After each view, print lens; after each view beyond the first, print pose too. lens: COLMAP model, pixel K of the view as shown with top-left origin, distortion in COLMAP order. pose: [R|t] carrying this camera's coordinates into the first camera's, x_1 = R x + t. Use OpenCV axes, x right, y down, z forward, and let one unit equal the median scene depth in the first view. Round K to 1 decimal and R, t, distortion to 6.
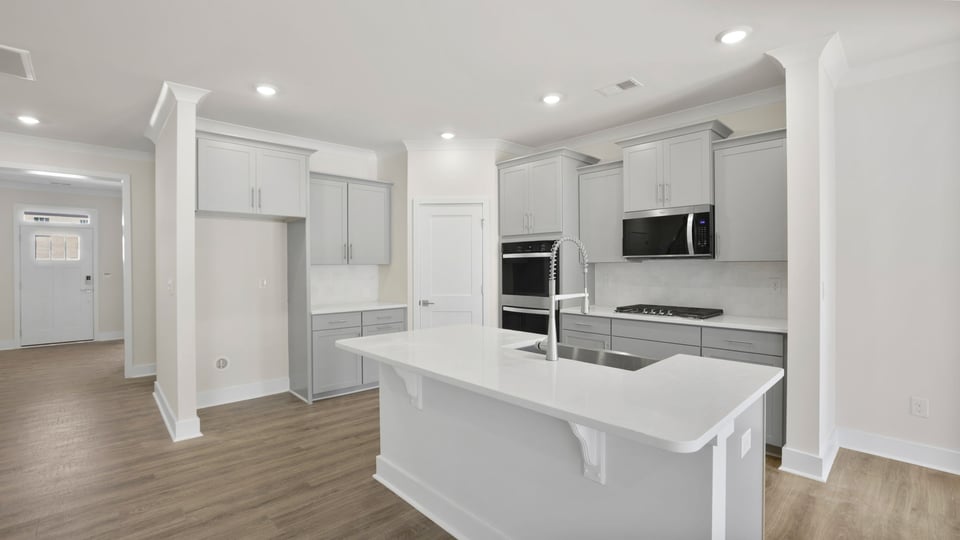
lens RADIAL K [[427.1, 0, 468.7], [0, 427.1, 265.4], [0, 0, 1]] dist [-0.025224, 0.000263]
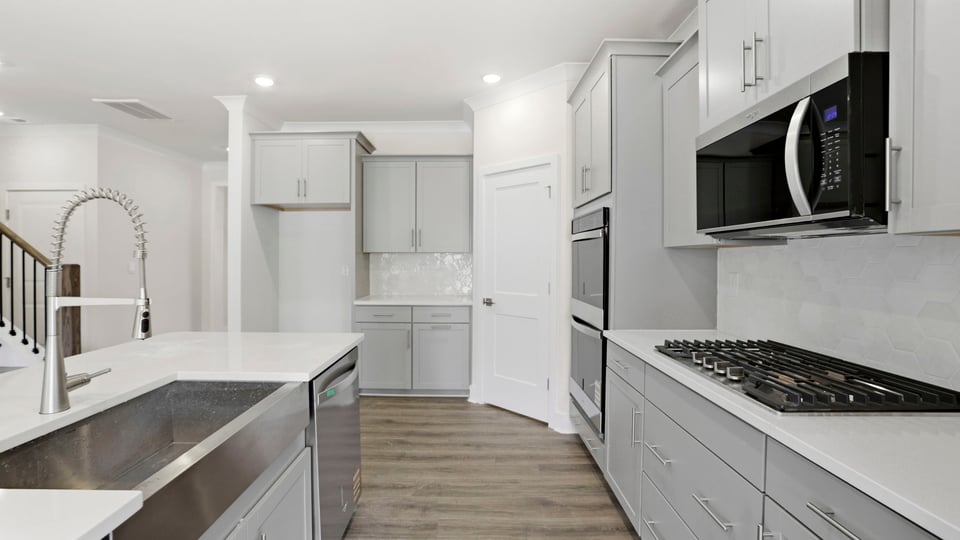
lens RADIAL K [[427.1, 0, 475.0], [0, 427.1, 258.8], [0, 0, 1]] dist [-0.025224, 0.000263]
pose [[0.728922, 0.006758, -0.684564, 0.501307], [-0.005186, 0.999977, 0.004349, 0.007872], [0.684578, 0.000380, 0.728940, 0.504654]]
